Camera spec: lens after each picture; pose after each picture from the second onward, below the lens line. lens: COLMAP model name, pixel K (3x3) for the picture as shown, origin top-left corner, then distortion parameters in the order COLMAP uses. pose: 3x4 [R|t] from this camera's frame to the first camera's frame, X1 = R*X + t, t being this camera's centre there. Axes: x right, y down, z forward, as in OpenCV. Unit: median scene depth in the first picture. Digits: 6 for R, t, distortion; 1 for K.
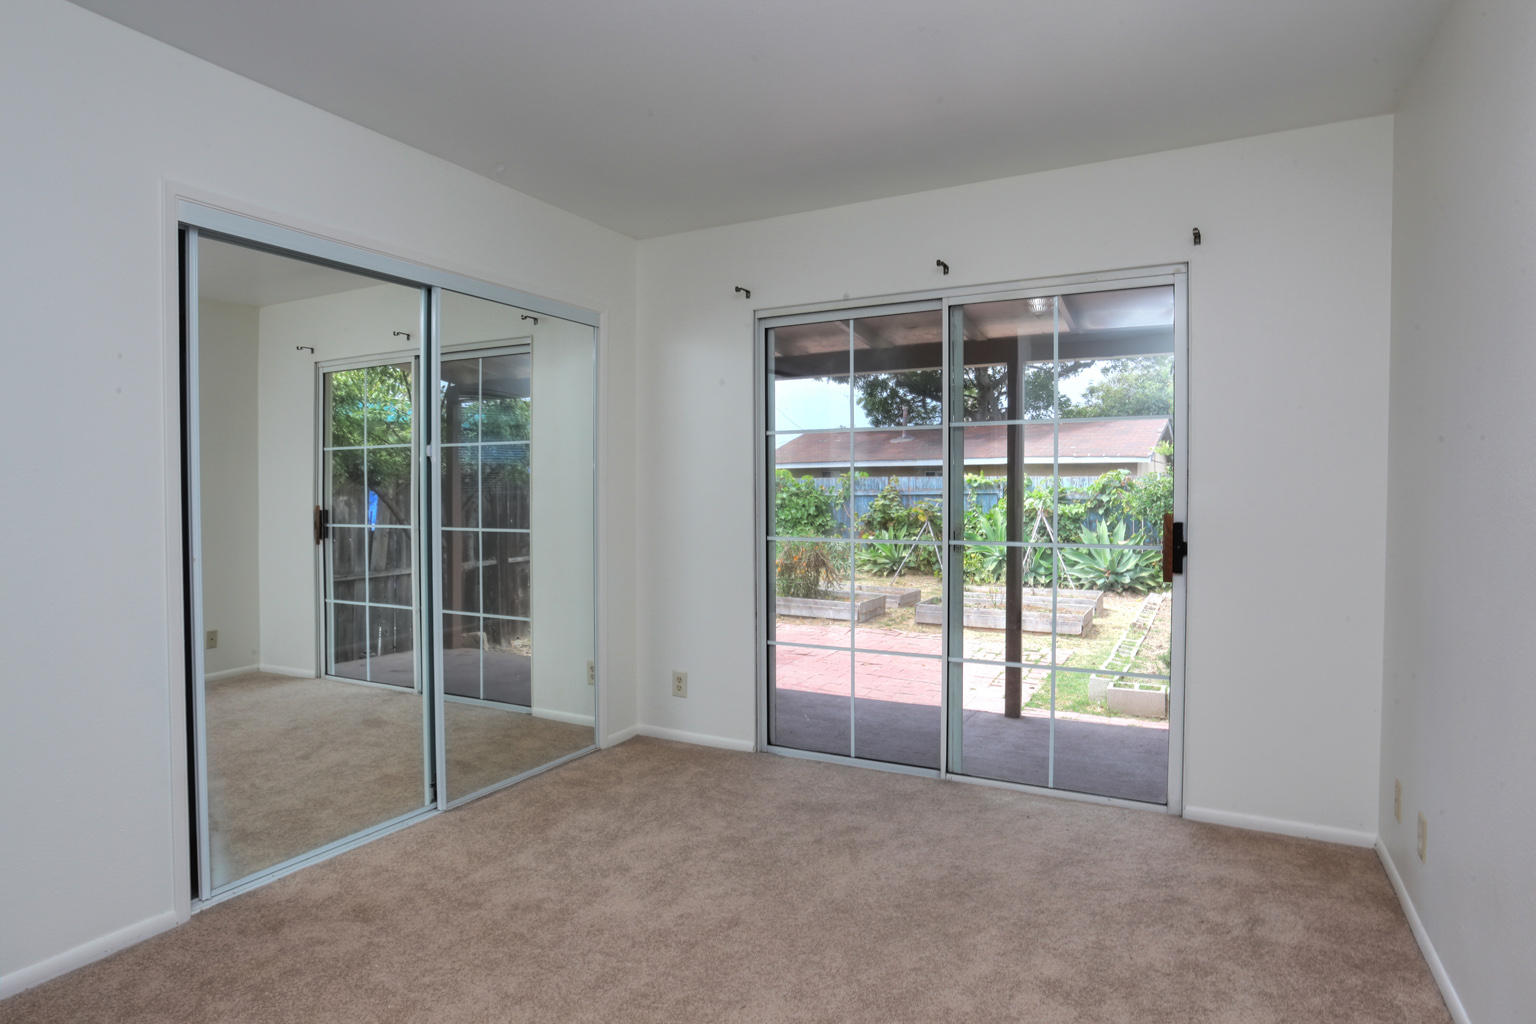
lens RADIAL K [[841.5, 0, 770.1], [0, 841.5, 512.6], [0, 0, 1]] dist [-0.045741, 0.005757]
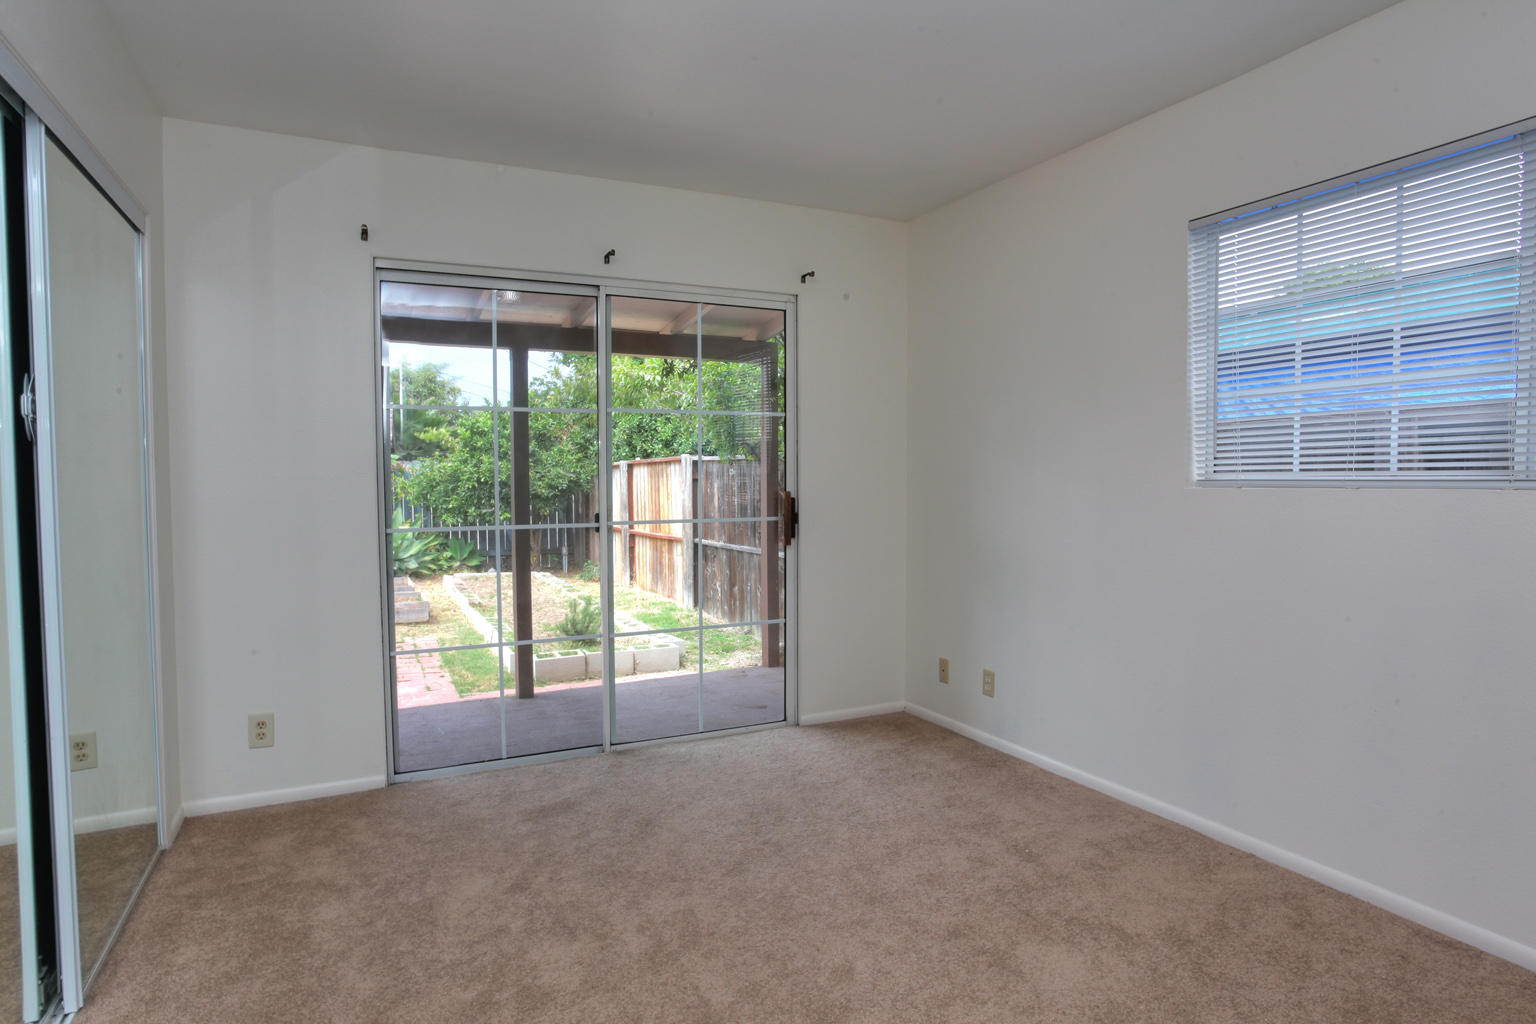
lens RADIAL K [[841.5, 0, 772.3], [0, 841.5, 508.0], [0, 0, 1]] dist [-0.045741, 0.005757]
pose [[0.593479, -0.033213, 0.804164, -0.441506], [0.024957, 0.999427, 0.022859, -0.001694], [-0.804462, 0.006504, 0.593968, 0.195202]]
